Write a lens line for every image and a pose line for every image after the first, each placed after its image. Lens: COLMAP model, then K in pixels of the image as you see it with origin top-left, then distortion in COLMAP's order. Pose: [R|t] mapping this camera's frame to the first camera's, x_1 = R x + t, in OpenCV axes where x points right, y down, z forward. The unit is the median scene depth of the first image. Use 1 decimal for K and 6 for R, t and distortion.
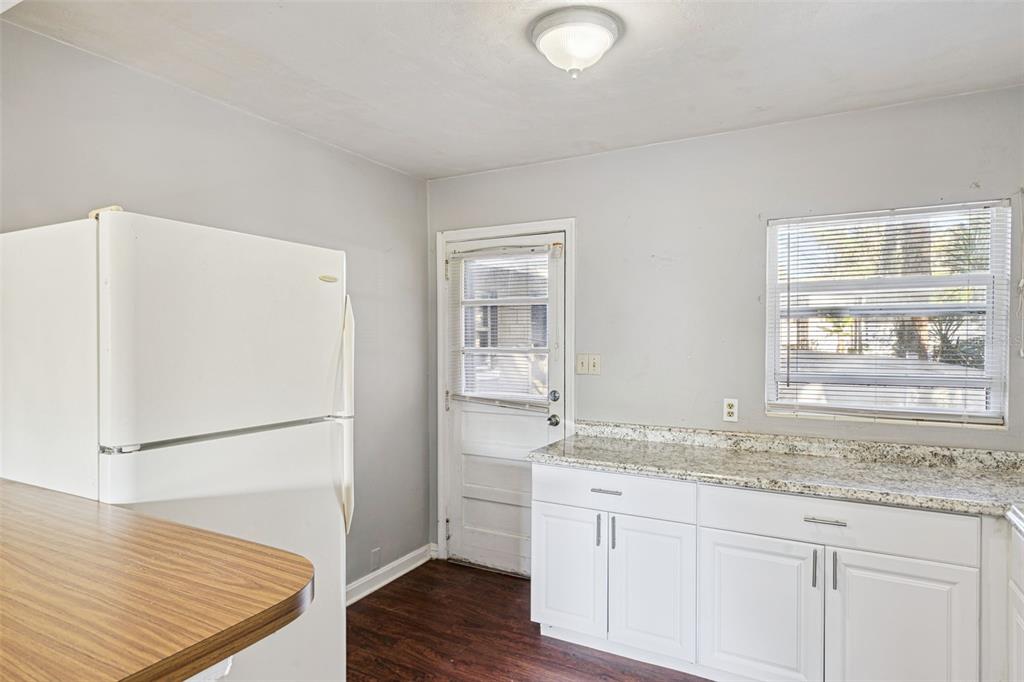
lens RADIAL K [[589.8, 0, 511.6], [0, 589.8, 344.3], [0, 0, 1]] dist [0.008863, 0.001523]
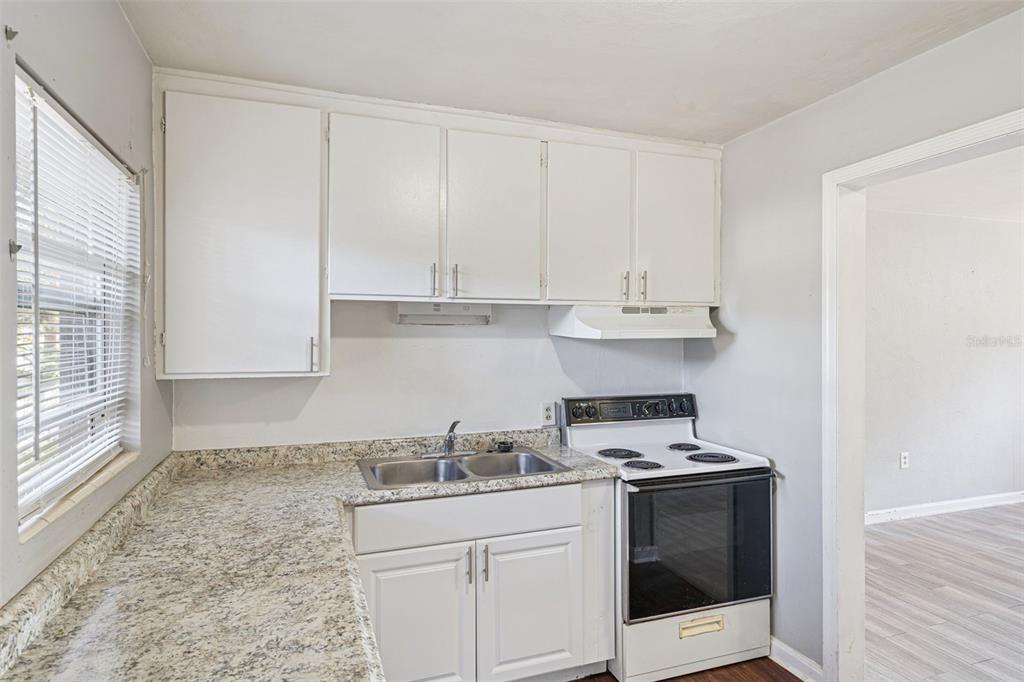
lens RADIAL K [[609.8, 0, 538.3], [0, 609.8, 323.8], [0, 0, 1]] dist [0.008758, -0.002754]
pose [[-0.755606, 0.003597, 0.655017, -0.135118], [0.009878, 0.999934, 0.005904, -0.036460], [-0.654952, 0.010931, -0.755591, 1.167452]]
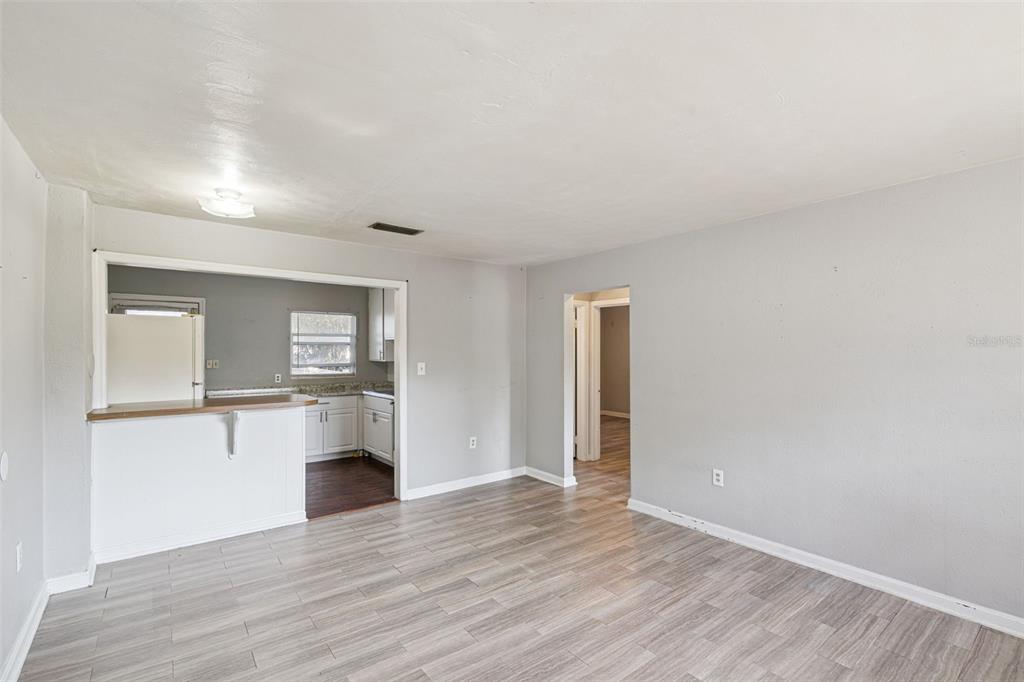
lens RADIAL K [[463.8, 0, 510.4], [0, 463.8, 345.6], [0, 0, 1]] dist [-0.008938, -0.001143]
pose [[0.400437, 0.010257, 0.916267, -1.284860], [0.014870, 0.999733, -0.017690, 0.015176], [-0.916204, 0.020708, 0.400177, -0.935763]]
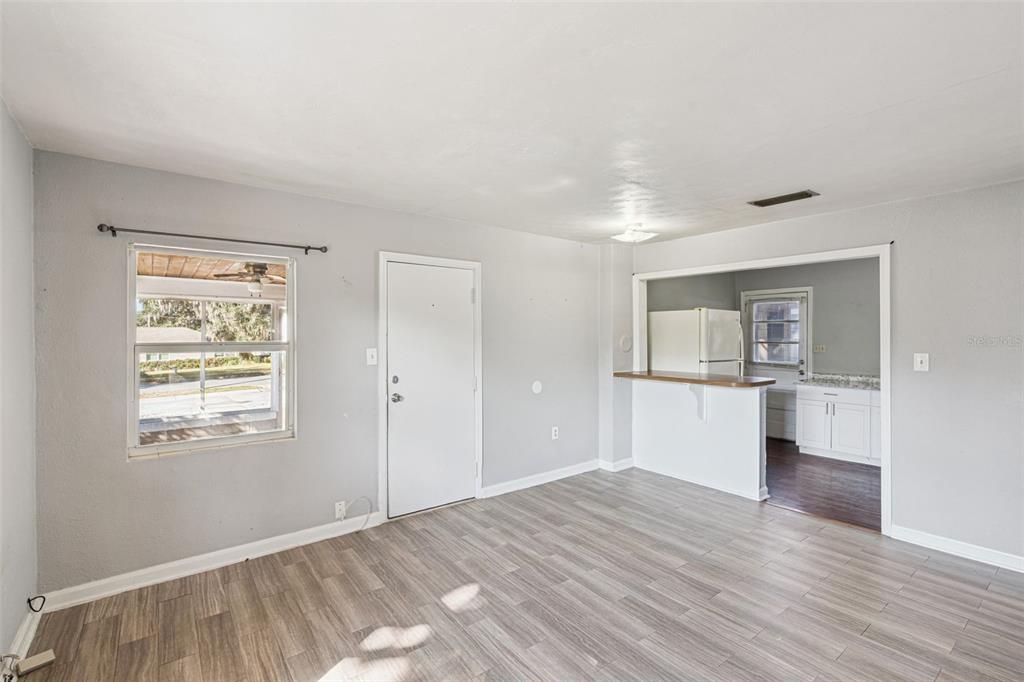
lens RADIAL K [[463.8, 0, 509.2], [0, 463.8, 337.6], [0, 0, 1]] dist [-0.008938, -0.001143]
pose [[0.914008, 0.004475, -0.405671, -0.316576], [-0.008928, 0.999919, -0.009087, 0.022151], [0.405598, 0.011928, 0.913974, -1.477619]]
